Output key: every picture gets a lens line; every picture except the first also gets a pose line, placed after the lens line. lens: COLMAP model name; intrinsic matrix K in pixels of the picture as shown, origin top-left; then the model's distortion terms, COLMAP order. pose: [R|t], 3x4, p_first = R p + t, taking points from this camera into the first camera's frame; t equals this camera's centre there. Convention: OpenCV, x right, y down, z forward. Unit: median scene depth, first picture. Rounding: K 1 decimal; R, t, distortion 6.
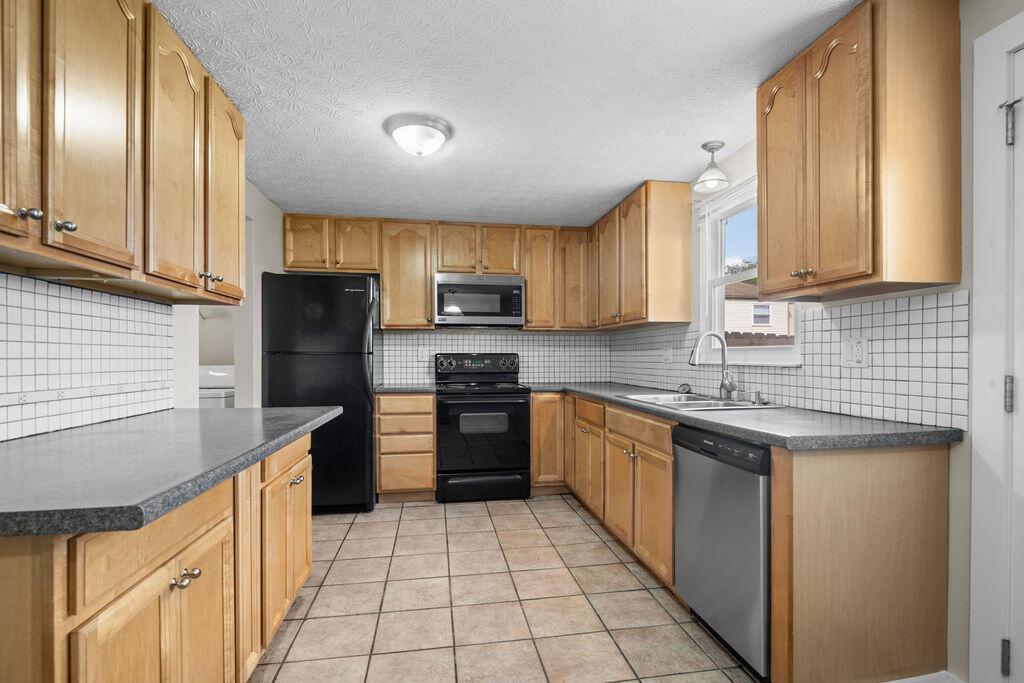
lens RADIAL K [[497.1, 0, 517.0], [0, 497.1, 357.0], [0, 0, 1]] dist [-0.005074, -0.001209]
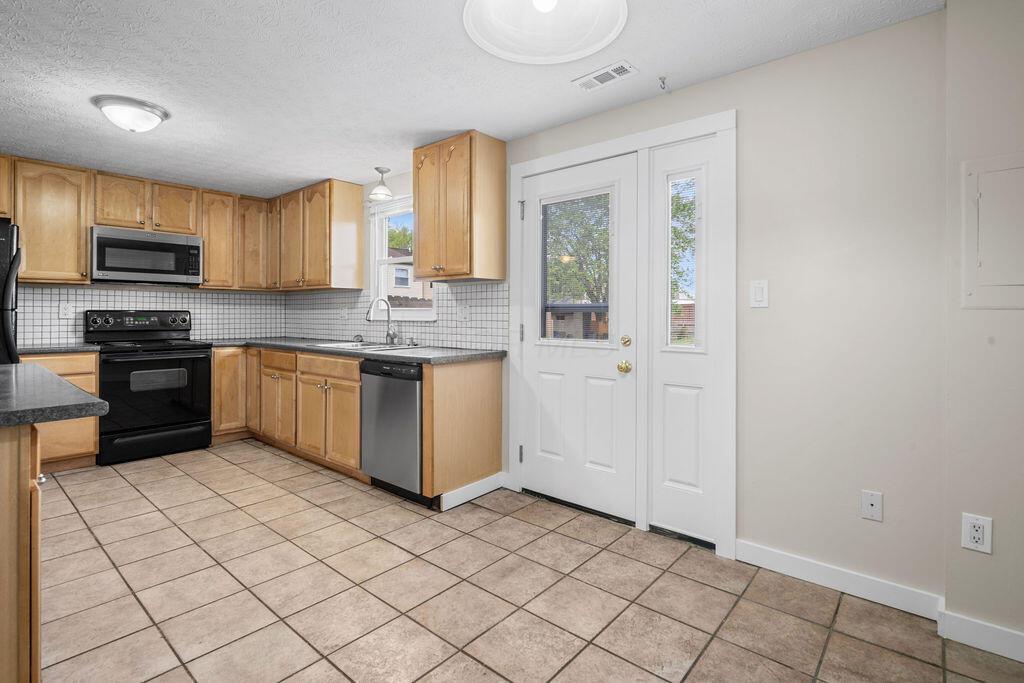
lens RADIAL K [[492.1, 0, 530.2], [0, 492.1, 317.9], [0, 0, 1]] dist [-0.003276, -0.000673]
pose [[0.753876, -0.000959, 0.657016, -0.183671], [-0.003662, 0.999977, 0.005661, -0.001251], [-0.657007, -0.006674, 0.753855, -0.301603]]
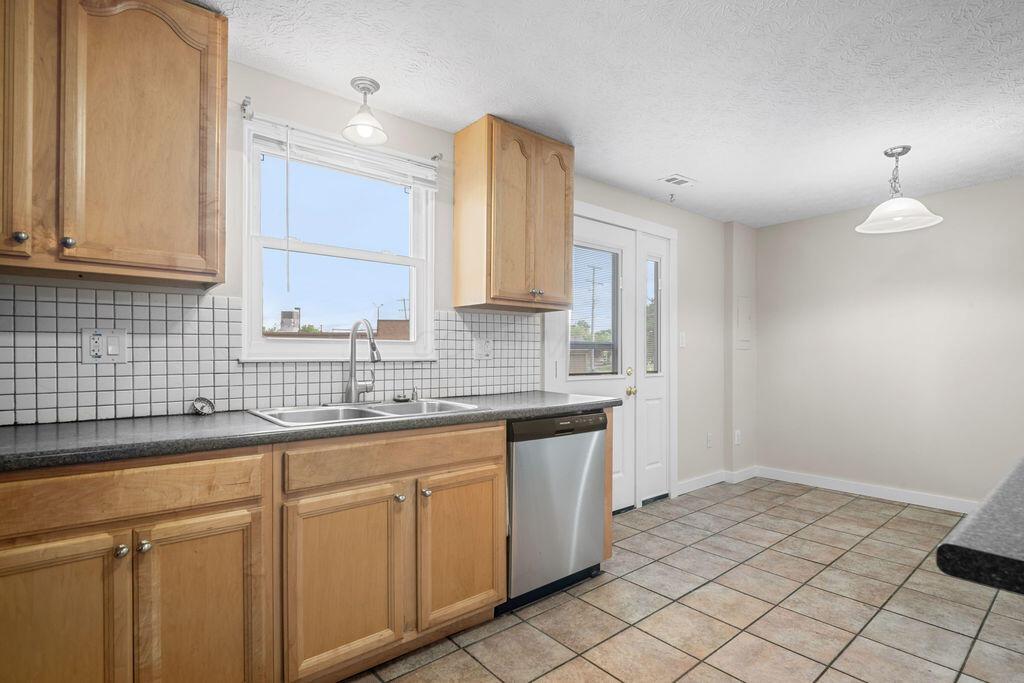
lens RADIAL K [[497.1, 0, 517.0], [0, 497.1, 357.0], [0, 0, 1]] dist [-0.005074, -0.001209]
pose [[-0.507162, -0.005764, 0.861831, -0.342541], [-0.001161, 0.999981, 0.006004, 0.003342], [-0.861850, 0.002045, -0.507160, 1.000221]]
